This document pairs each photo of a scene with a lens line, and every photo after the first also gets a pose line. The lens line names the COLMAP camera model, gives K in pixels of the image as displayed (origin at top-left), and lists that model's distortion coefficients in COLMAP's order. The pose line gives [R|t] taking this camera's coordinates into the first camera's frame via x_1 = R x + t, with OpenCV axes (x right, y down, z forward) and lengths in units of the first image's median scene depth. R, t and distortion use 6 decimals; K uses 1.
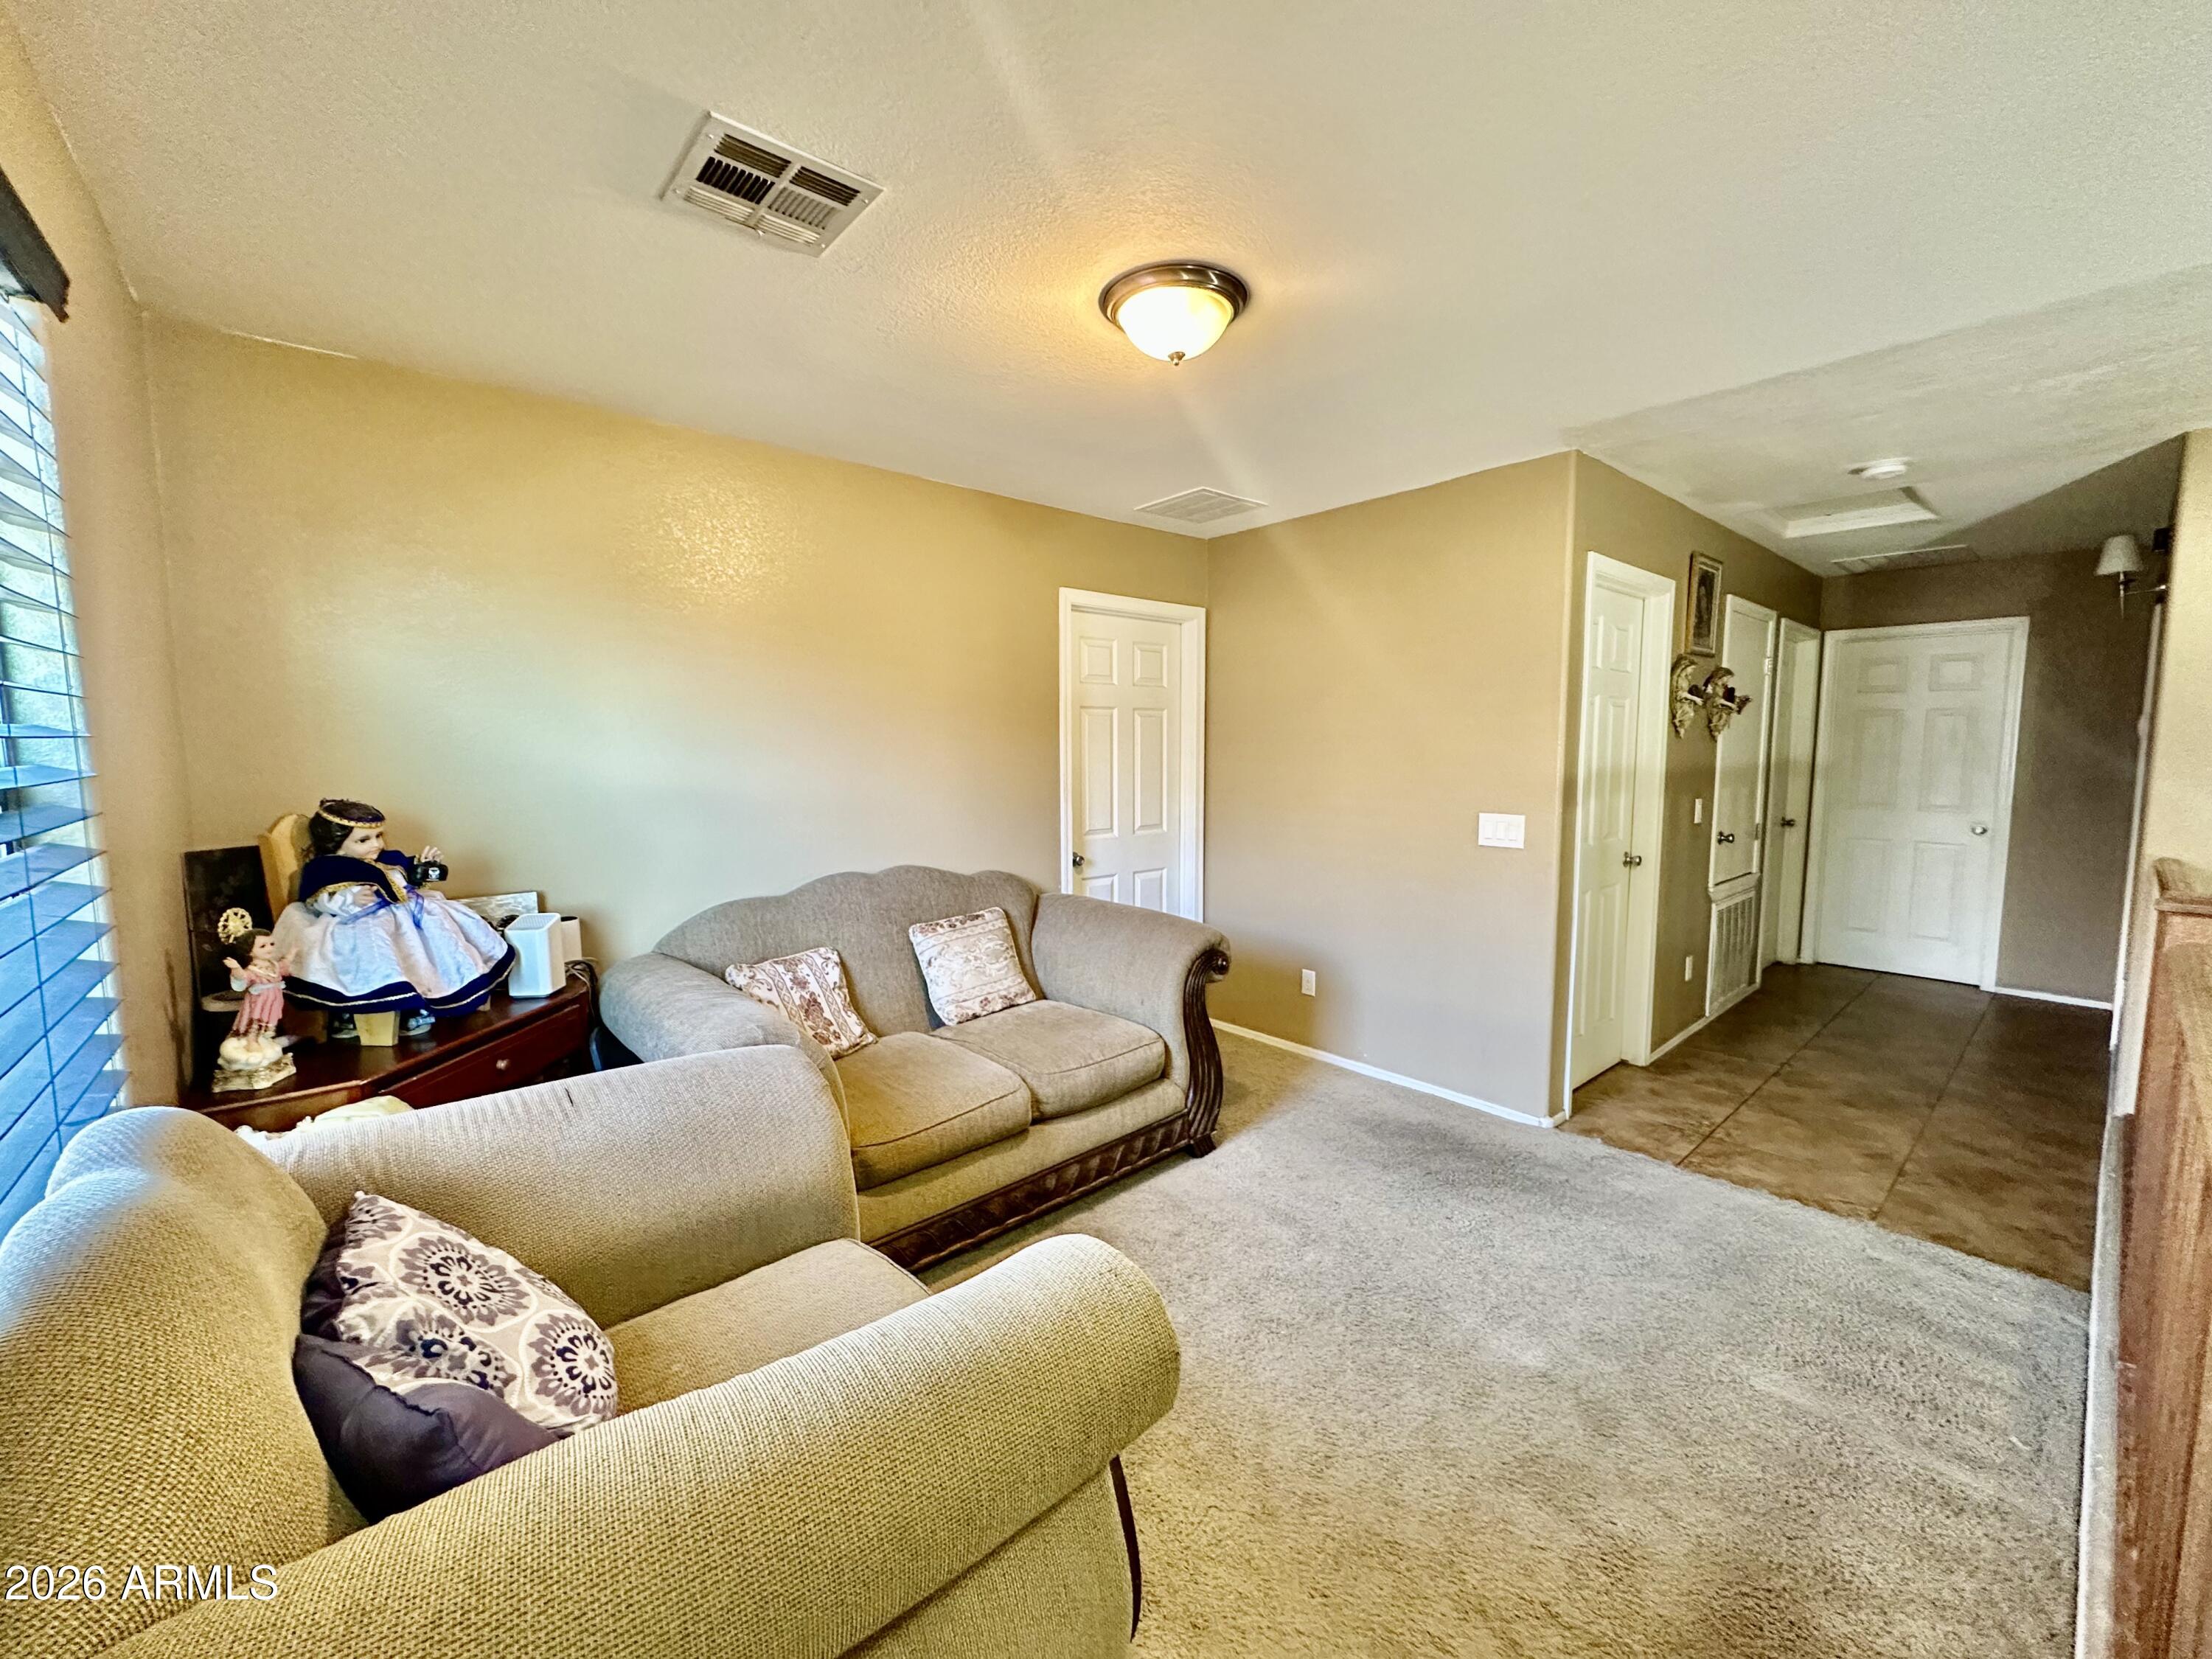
lens RADIAL K [[887.8, 0, 1095.5], [0, 887.8, 823.8], [0, 0, 1]] dist [-0.001030, 0.000178]
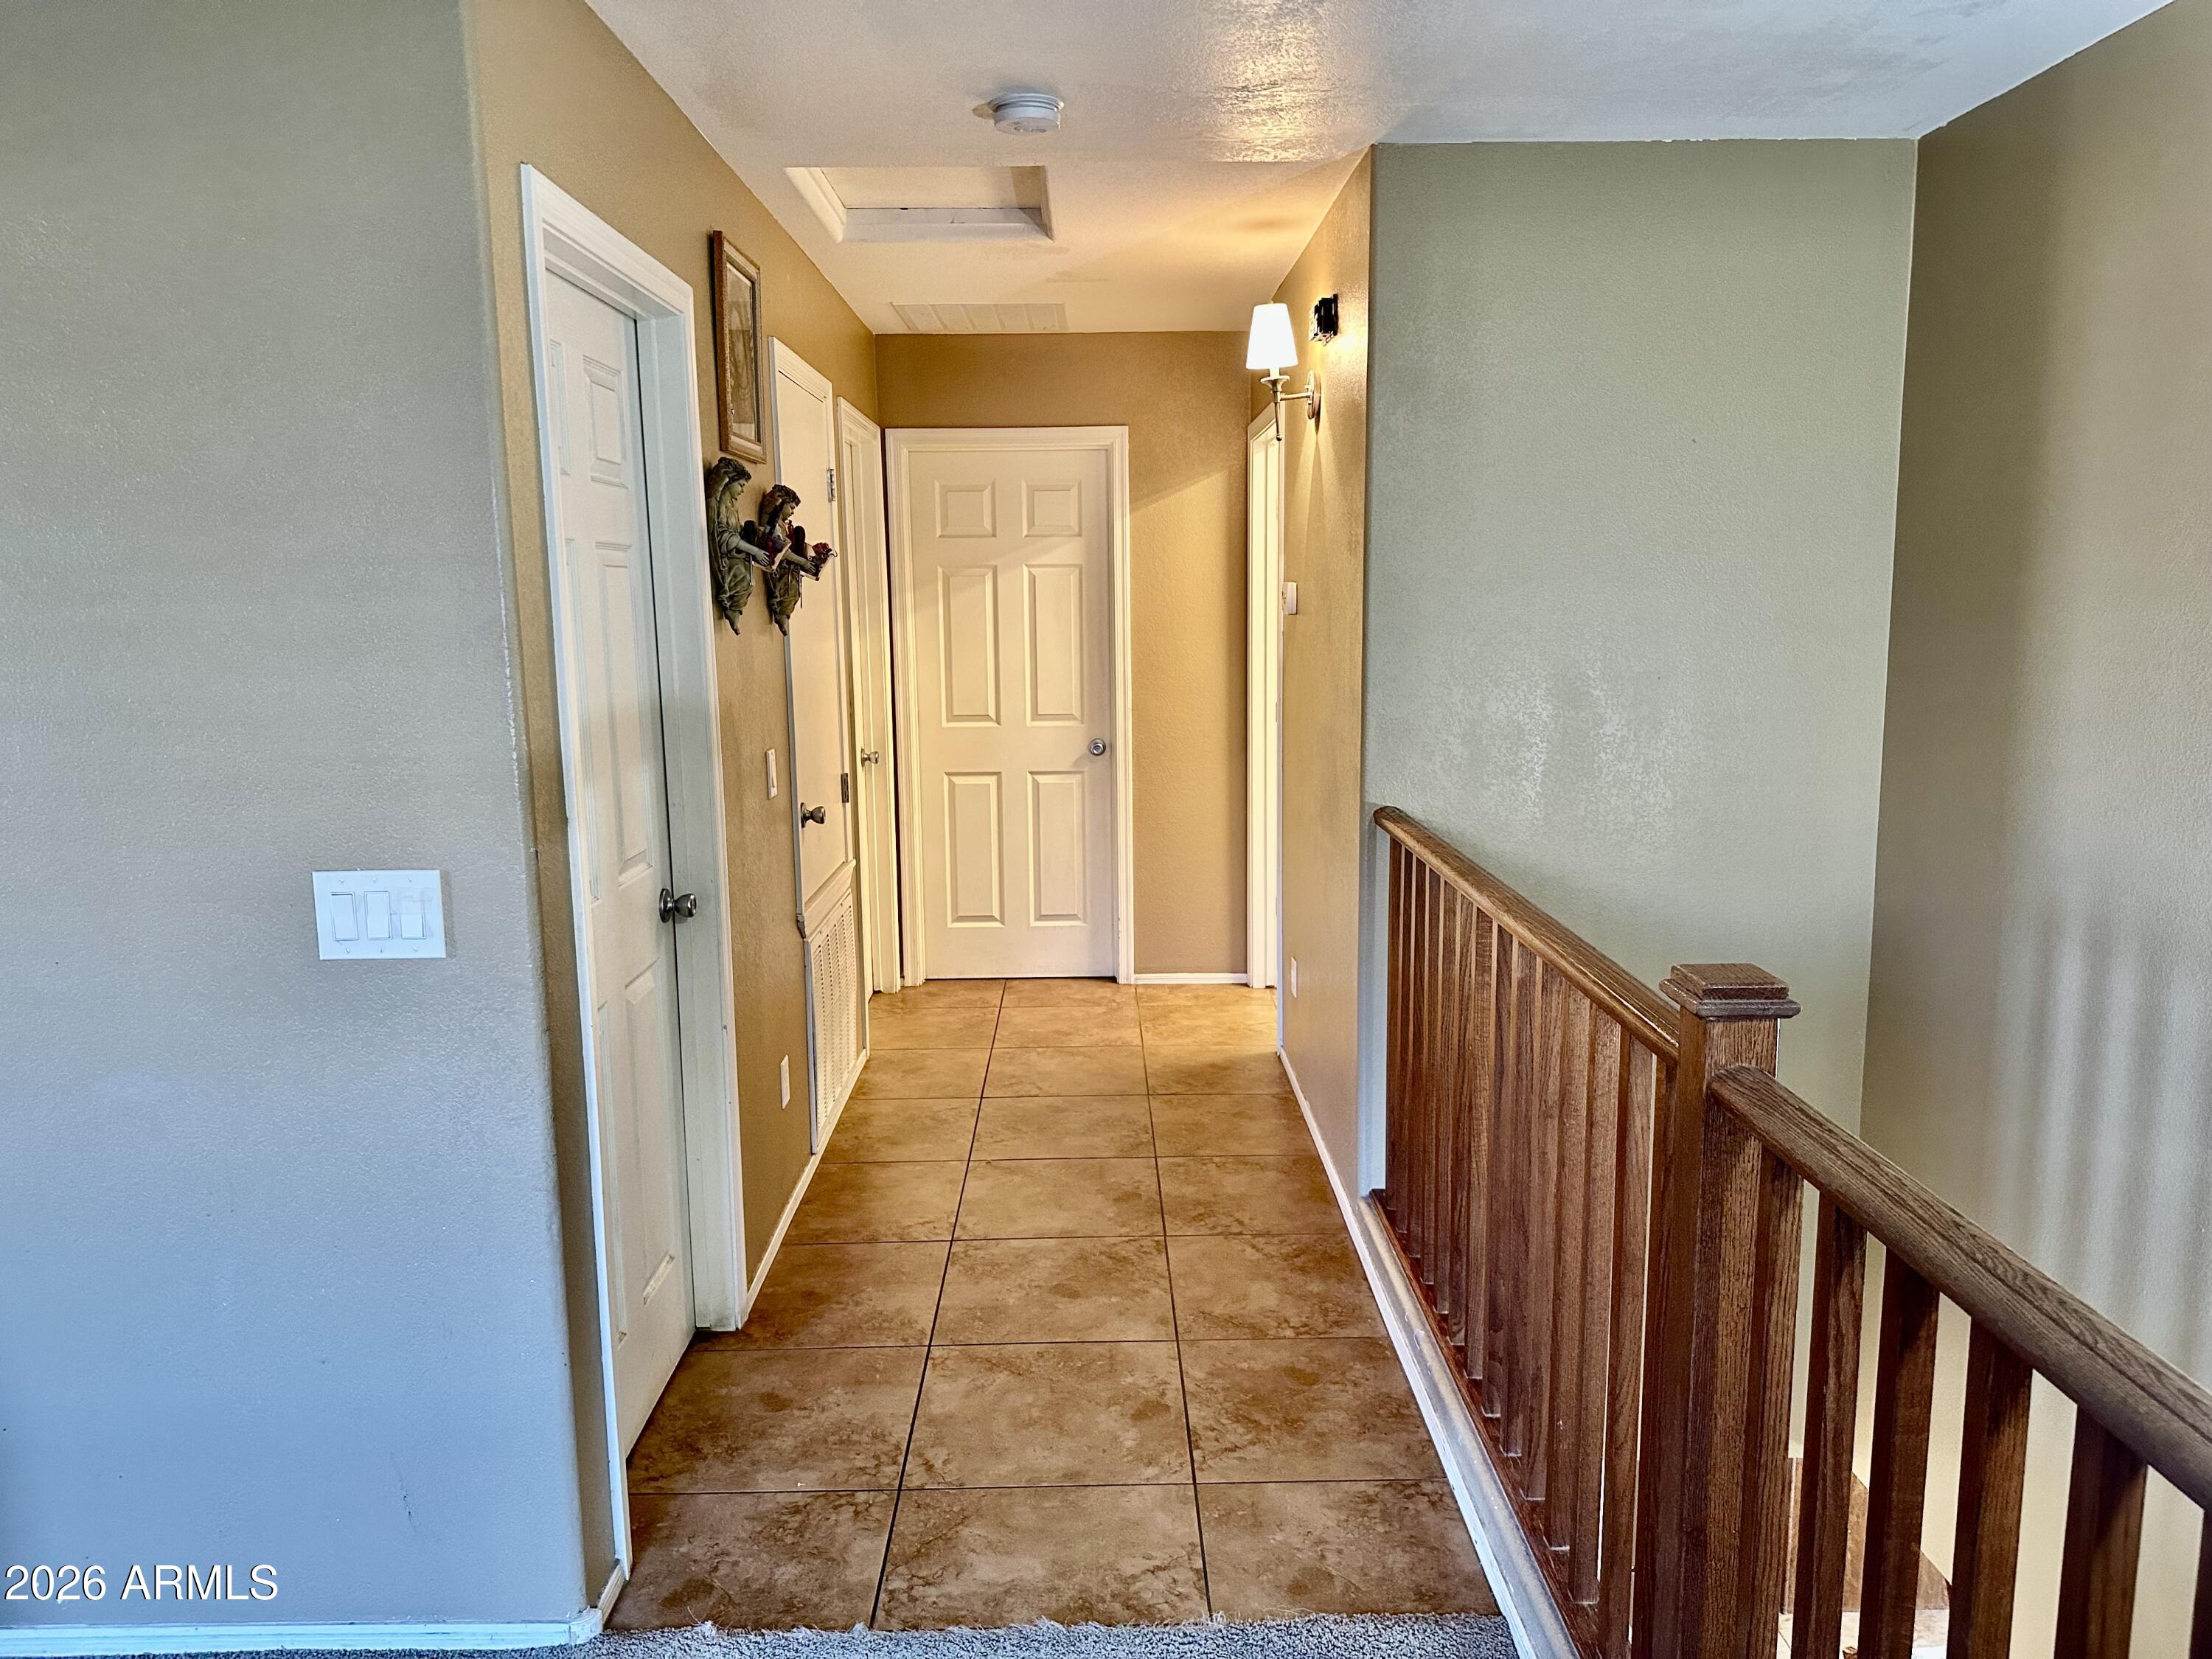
lens RADIAL K [[1550.1, 0, 1101.3], [0, 1550.1, 826.8], [0, 0, 1]] dist [0.003725, 0.000202]
pose [[0.651099, -0.121806, 0.749155, 0.177499], [0.085454, 0.992527, 0.087106, -0.057288], [-0.754167, 0.007304, 0.656642, 0.358025]]
